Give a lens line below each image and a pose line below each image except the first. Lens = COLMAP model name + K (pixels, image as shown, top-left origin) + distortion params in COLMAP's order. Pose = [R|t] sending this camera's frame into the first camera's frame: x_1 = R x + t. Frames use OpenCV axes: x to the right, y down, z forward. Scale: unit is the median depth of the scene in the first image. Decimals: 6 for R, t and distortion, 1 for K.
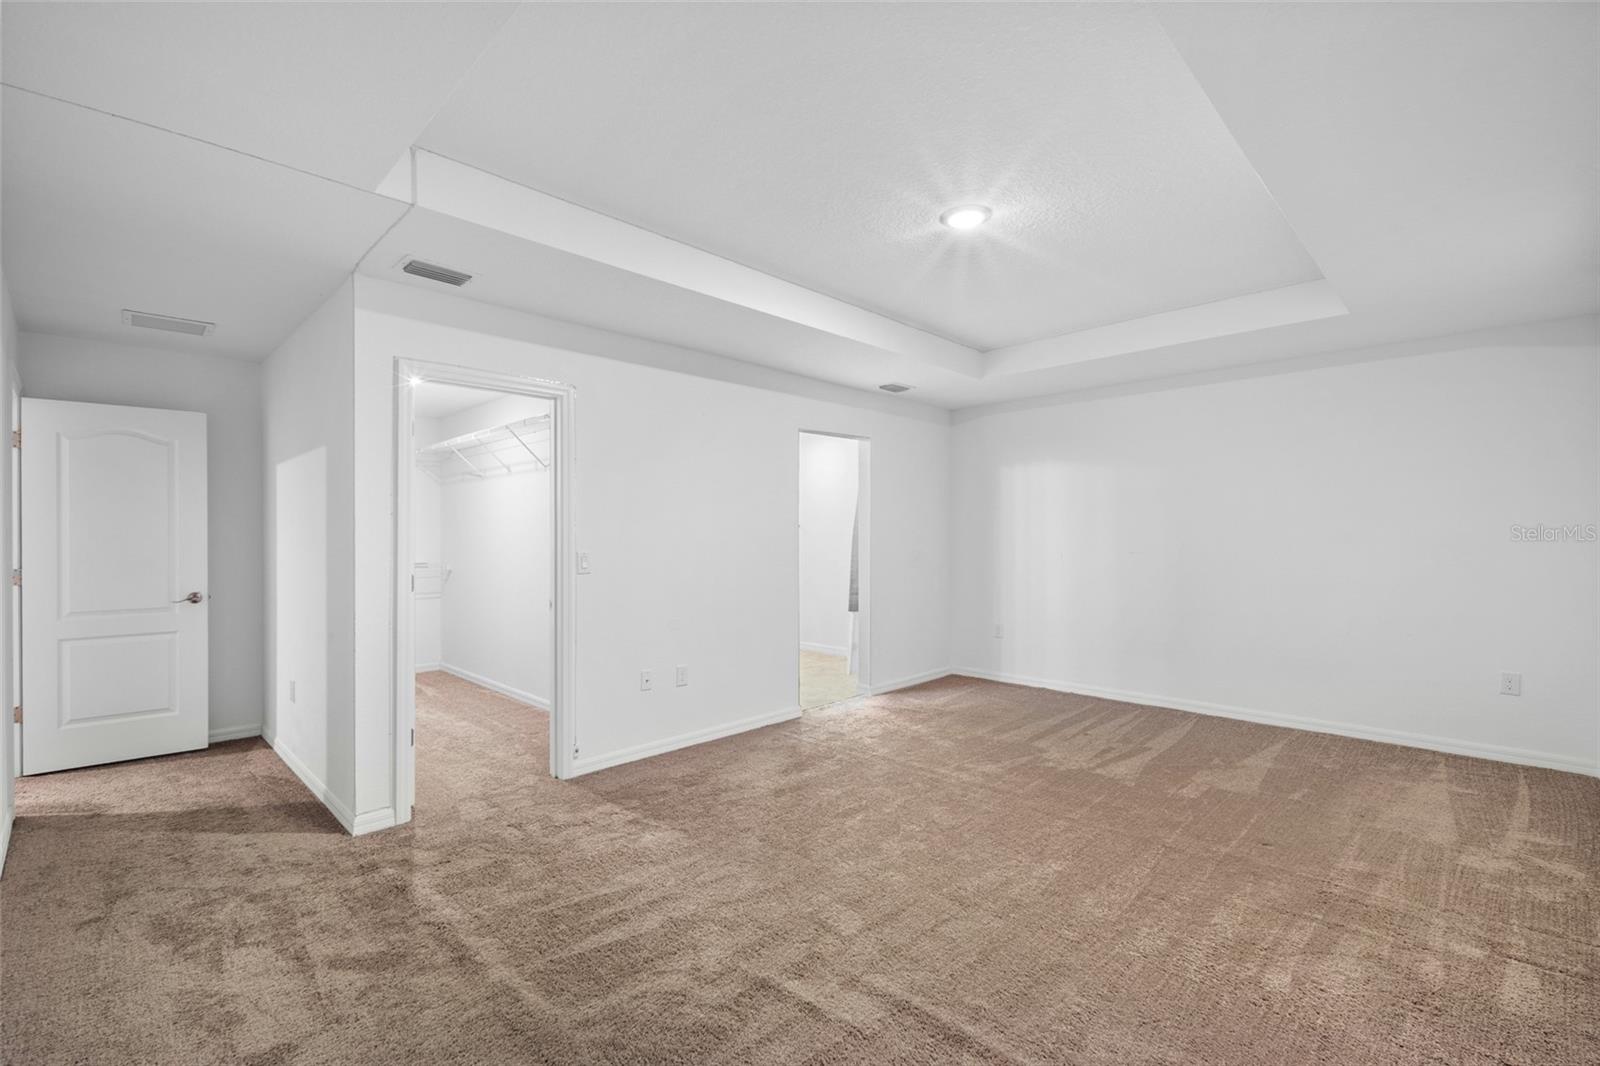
lens RADIAL K [[705.5, 0, 816.1], [0, 705.5, 529.7], [0, 0, 1]] dist [0.005343, 0.000223]
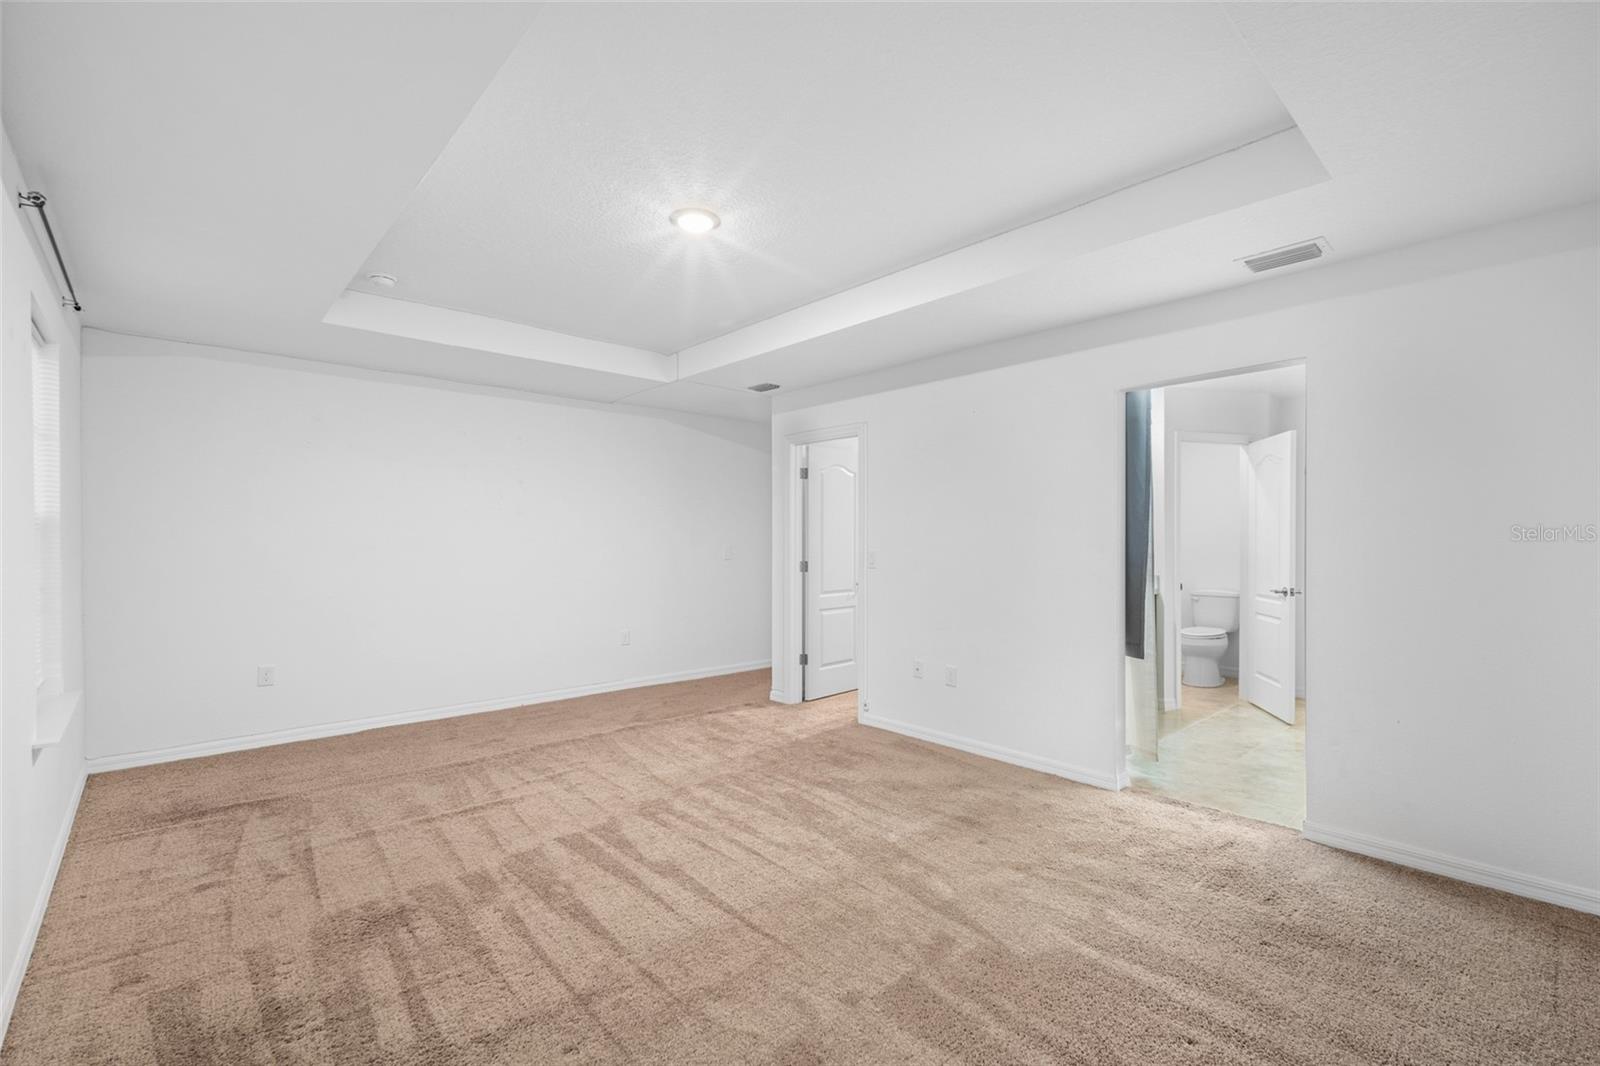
lens RADIAL K [[705.5, 0, 807.7], [0, 705.5, 532.9], [0, 0, 1]] dist [0.005343, 0.000223]
pose [[-0.051708, -0.001154, -0.998662, 0.909717], [-0.002107, 0.999997, -0.001047, 0.000282], [0.998660, 0.002050, -0.051710, 0.914937]]
